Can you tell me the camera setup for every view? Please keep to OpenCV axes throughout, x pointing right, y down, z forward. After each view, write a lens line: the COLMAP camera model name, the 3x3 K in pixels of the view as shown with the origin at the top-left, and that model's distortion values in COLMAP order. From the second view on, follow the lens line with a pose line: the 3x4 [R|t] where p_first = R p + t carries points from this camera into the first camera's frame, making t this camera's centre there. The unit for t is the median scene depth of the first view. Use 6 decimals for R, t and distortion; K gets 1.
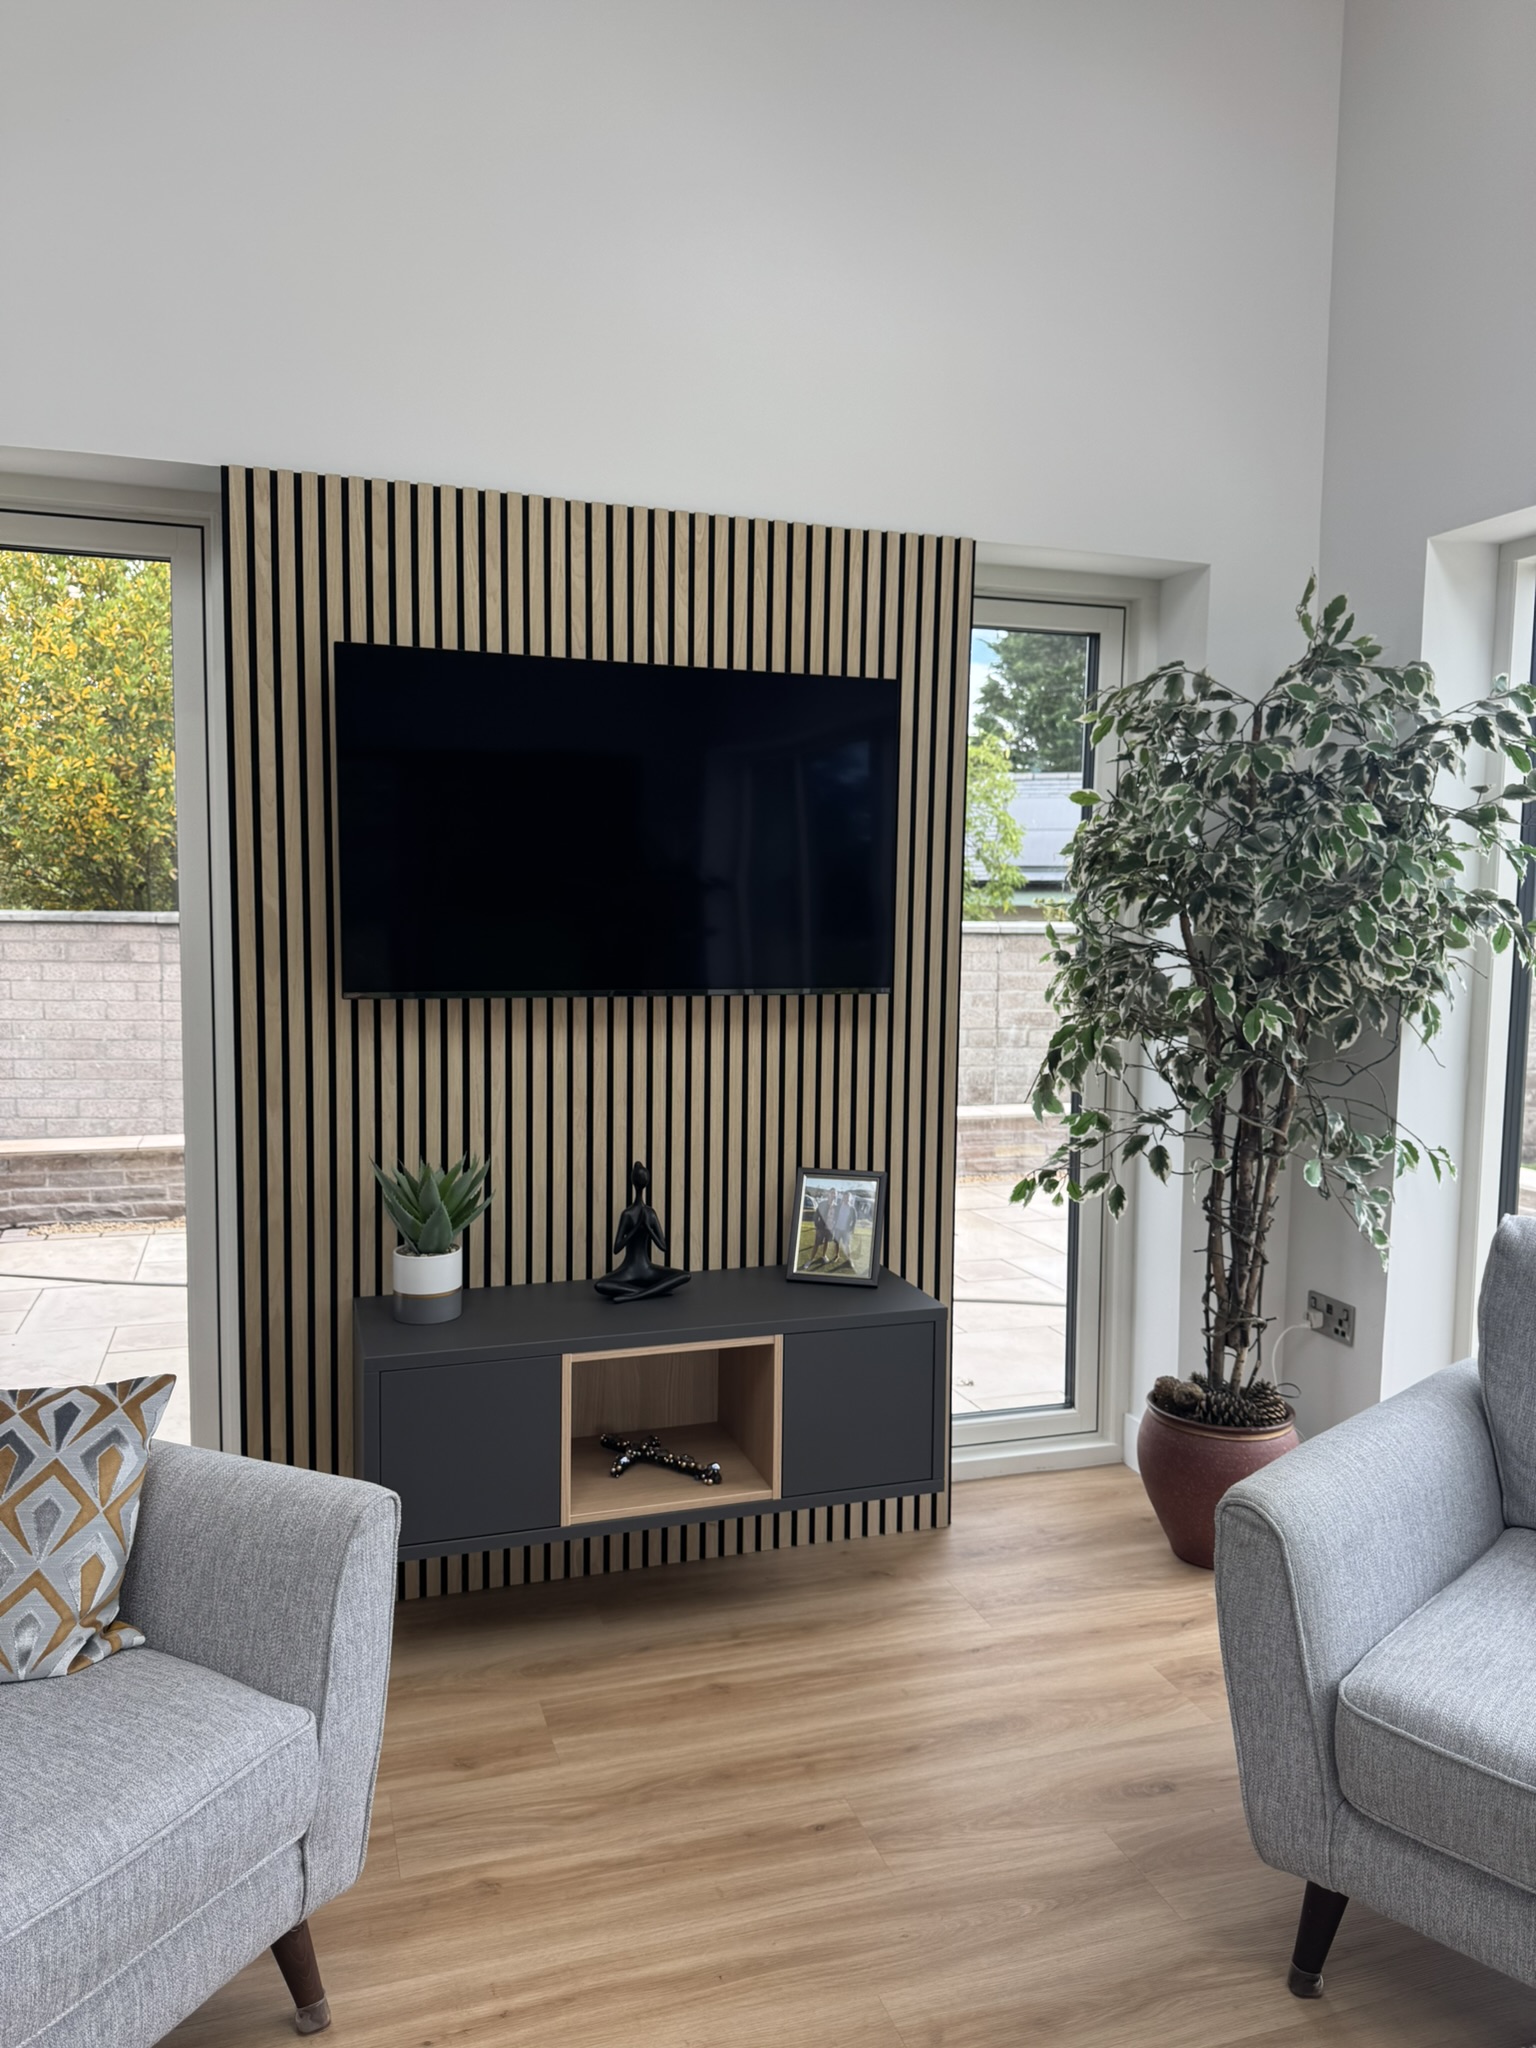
lens RADIAL K [[1443.0, 0, 768.0], [0, 1443.0, 1024.0], [0, 0, 1]] dist [0.005194, -0.002492]
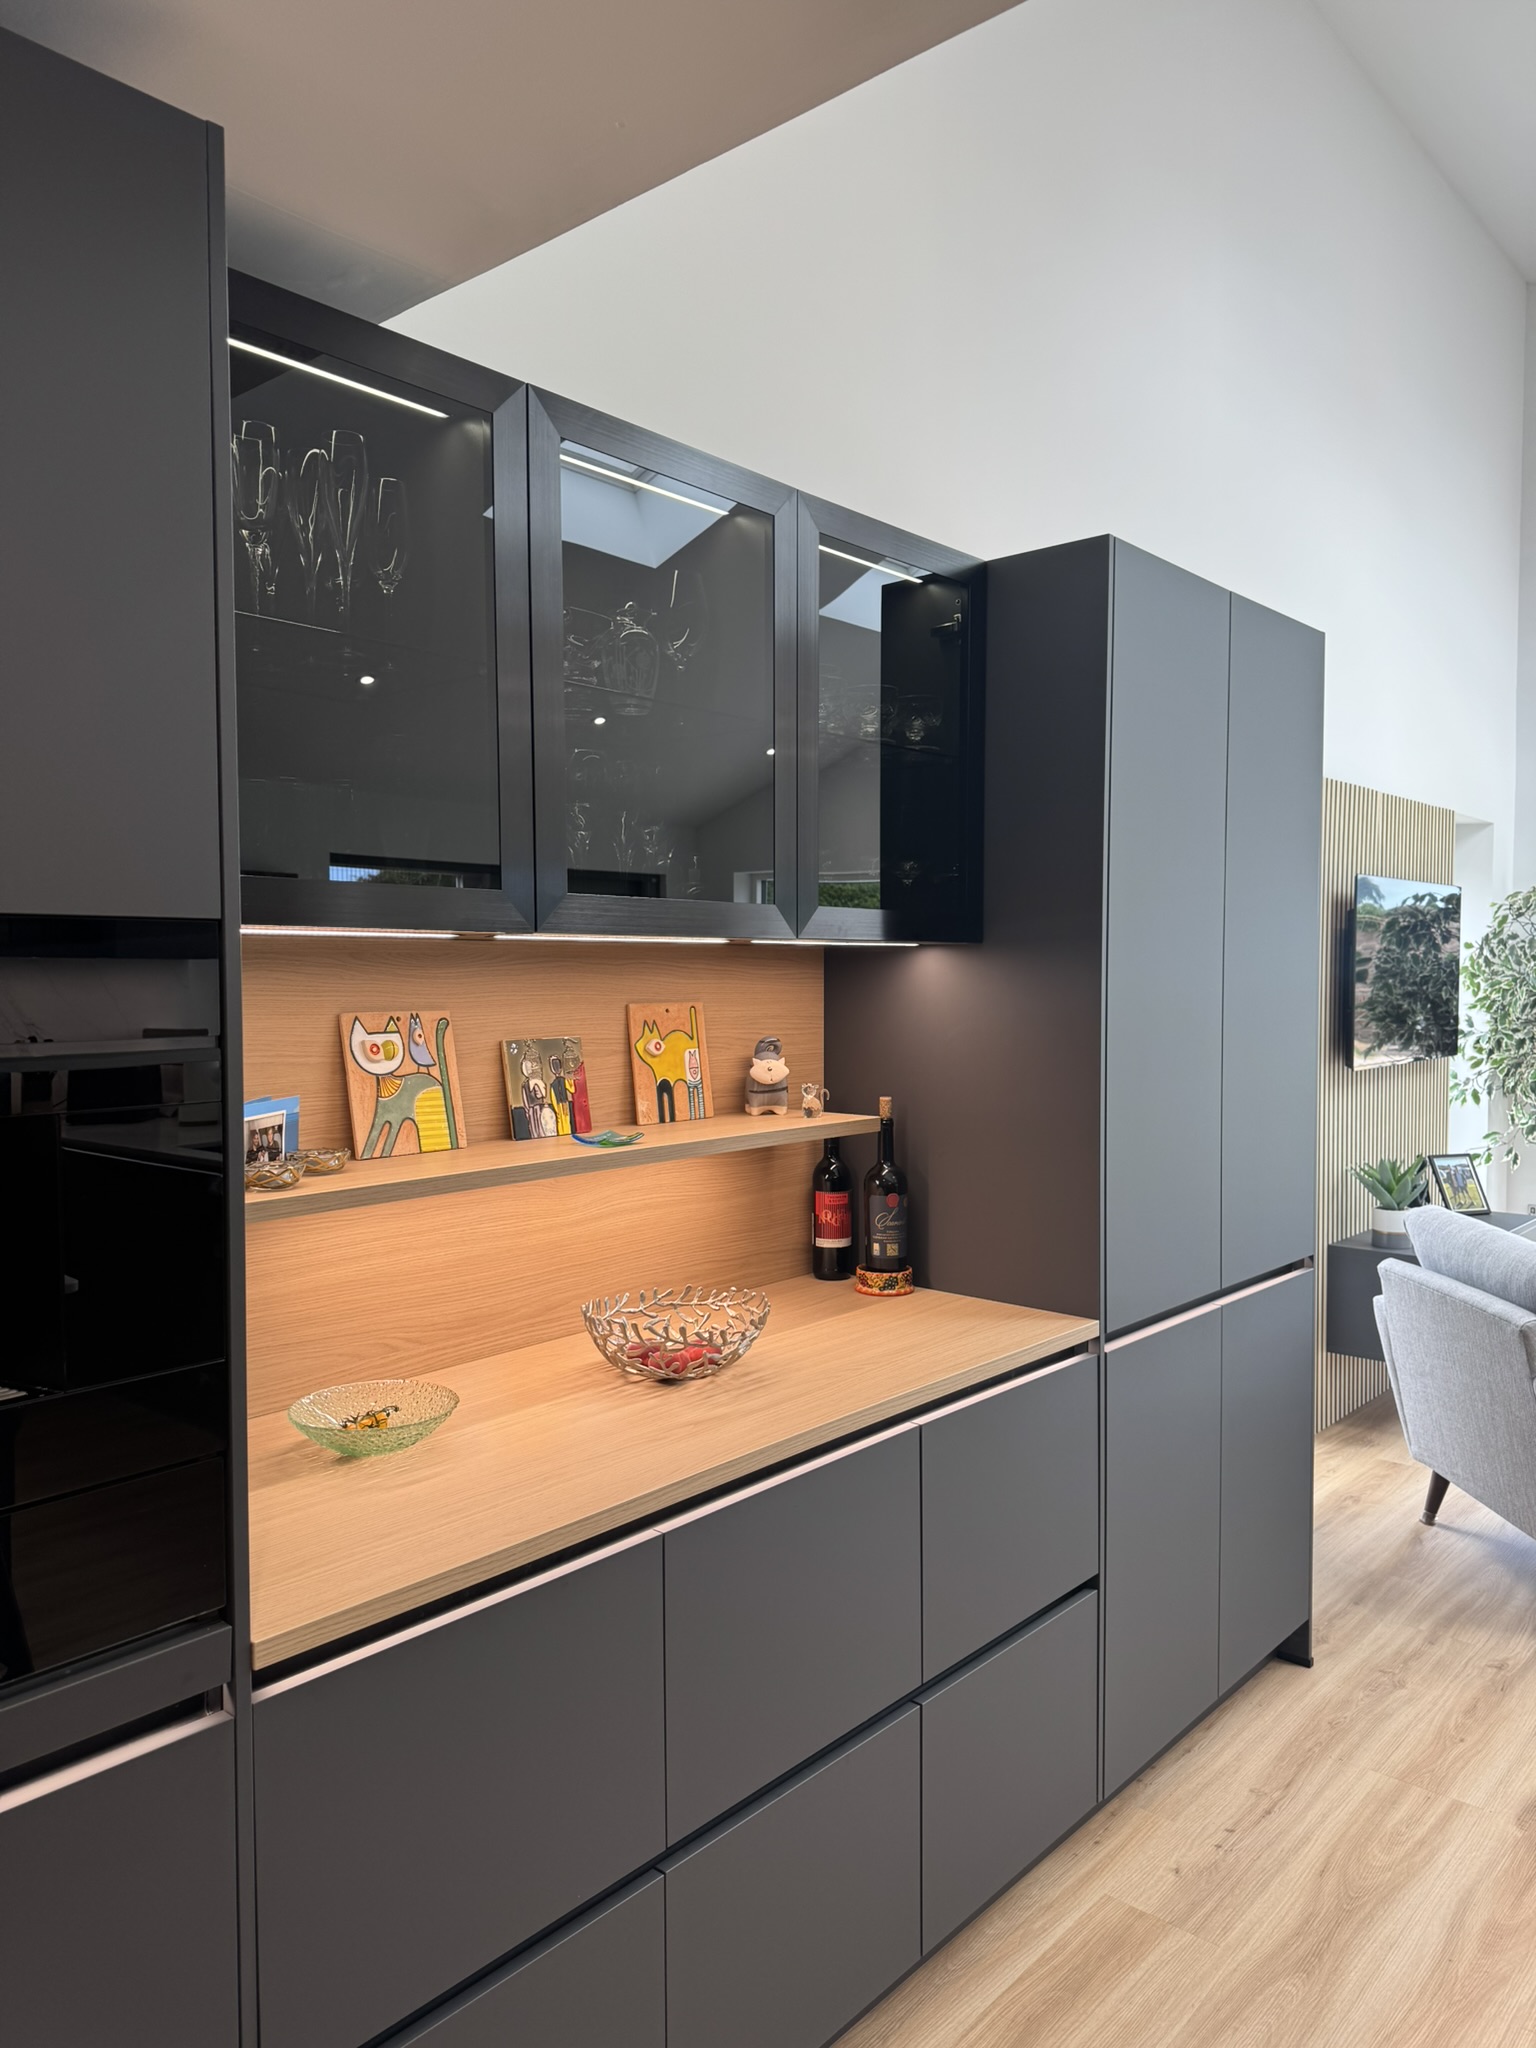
lens RADIAL K [[1473.2, 0, 768.0], [0, 1473.2, 1024.0], [0, 0, 1]] dist [0.009590, 0.002709]
pose [[0.851563, -0.037297, 0.522923, -1.665598], [0.061603, 0.997675, -0.029161, -0.061803], [-0.520620, 0.057046, 0.851881, -0.150494]]
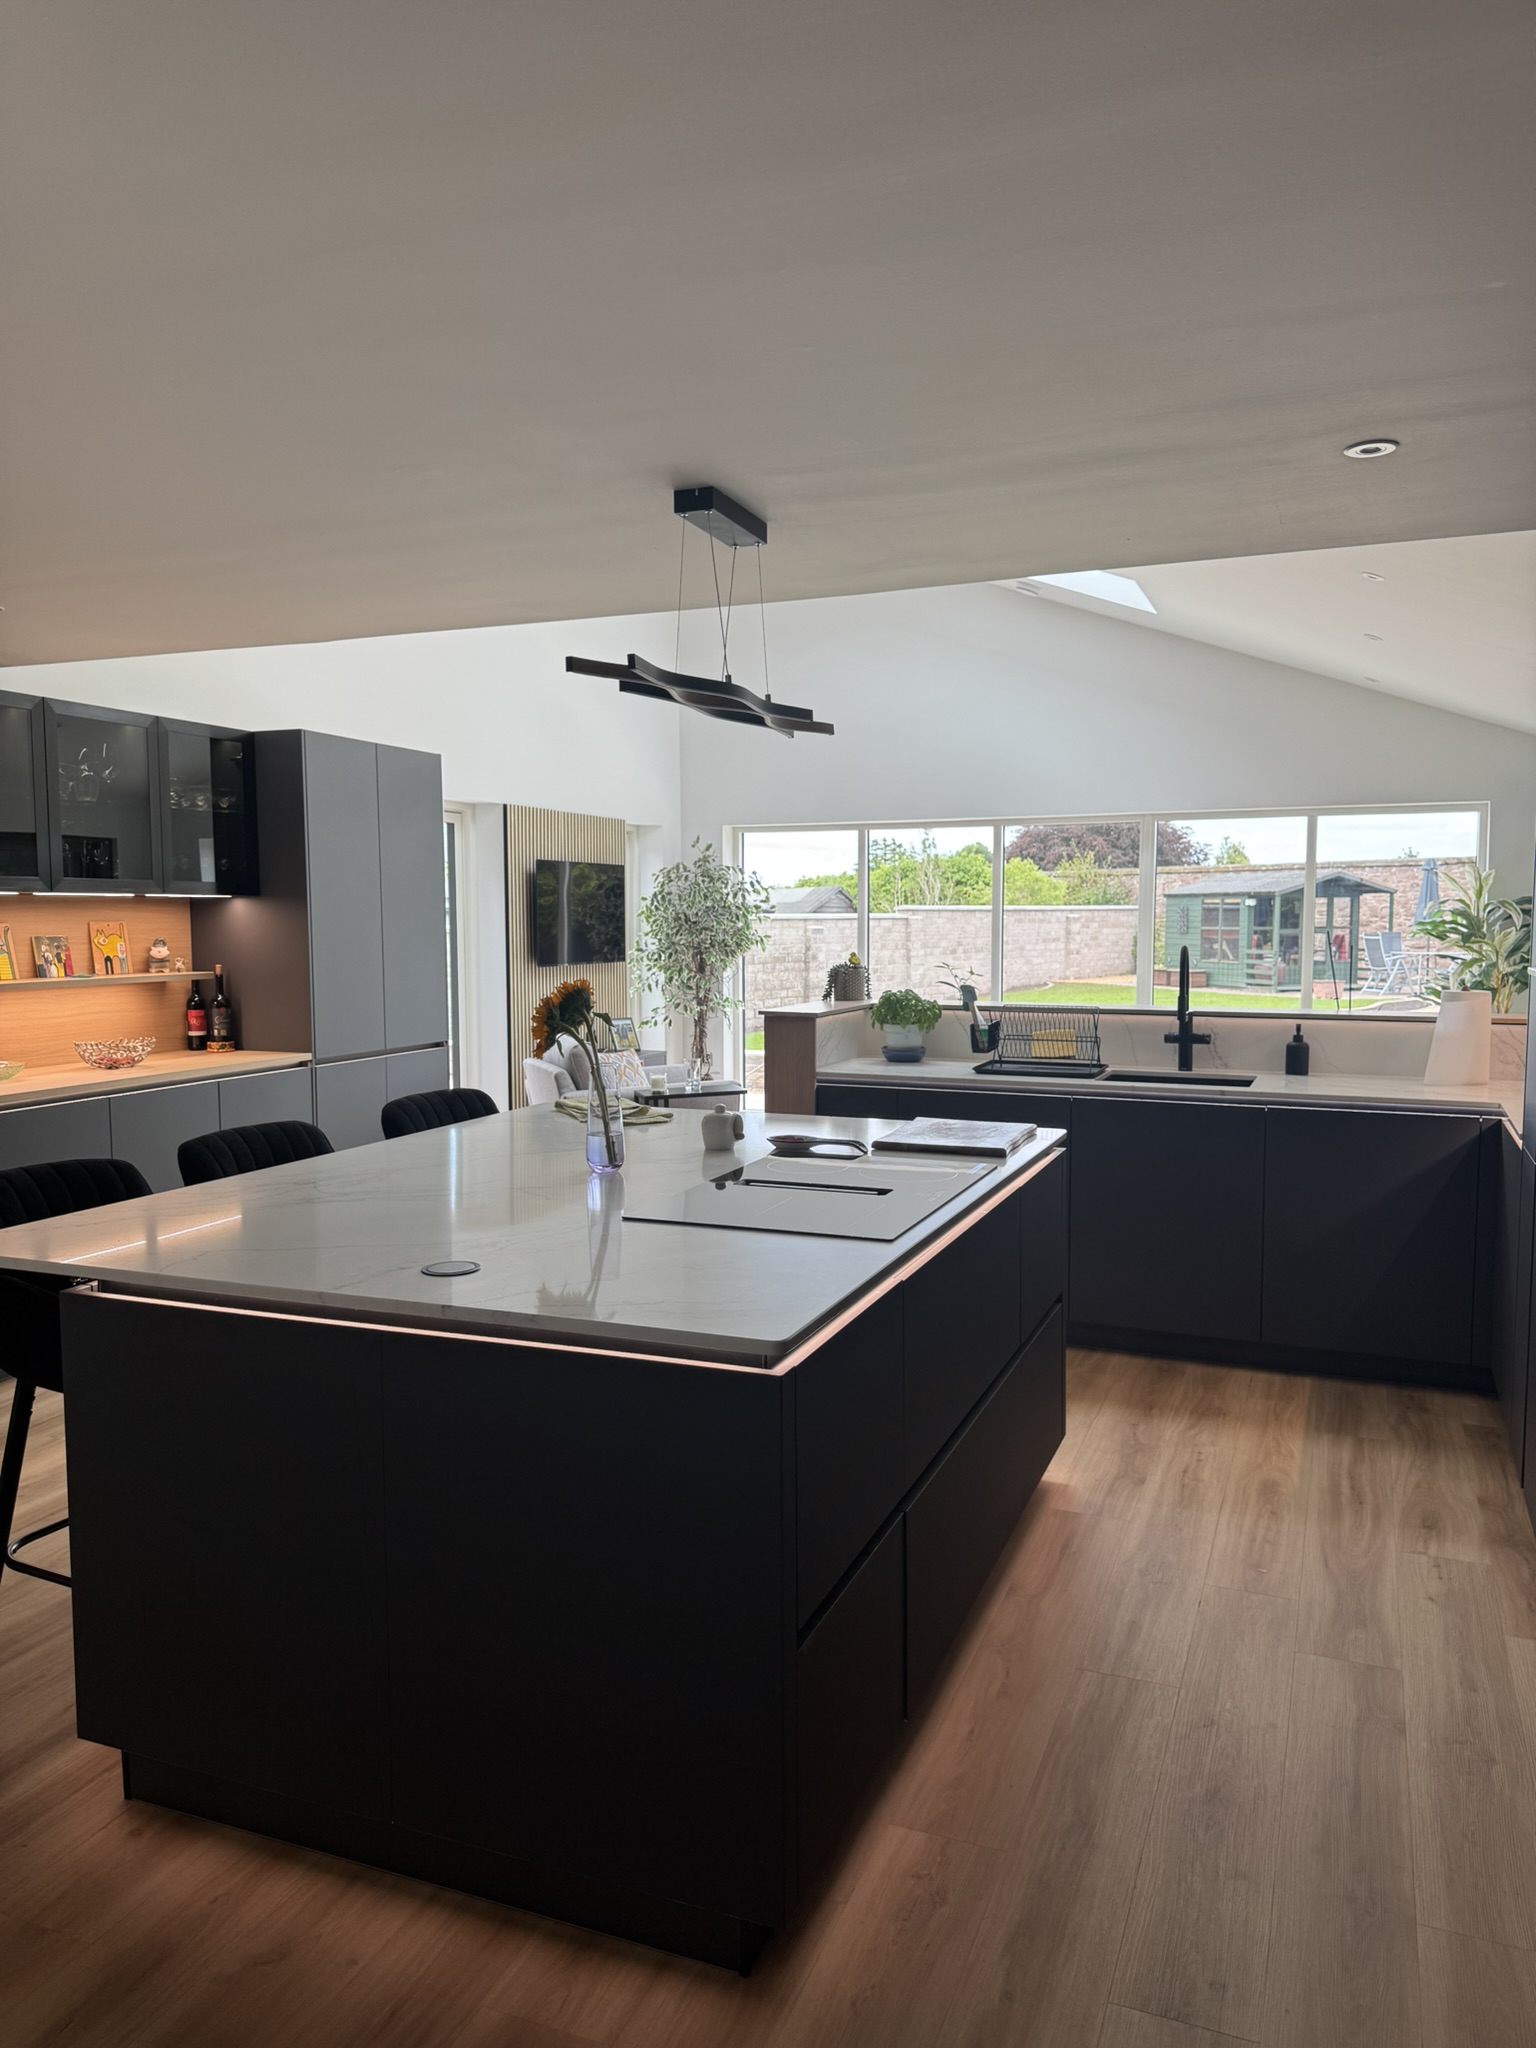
lens RADIAL K [[1442.0, 0, 844.1], [0, 1442.0, 1028.8], [0, 0, 1]] dist [0.008287, -0.097772]
pose [[0.593959, -0.077738, 0.800731, -2.226531], [0.081660, 0.996005, 0.036124, 0.050518], [-0.800341, 0.043931, 0.597934, -1.312320]]
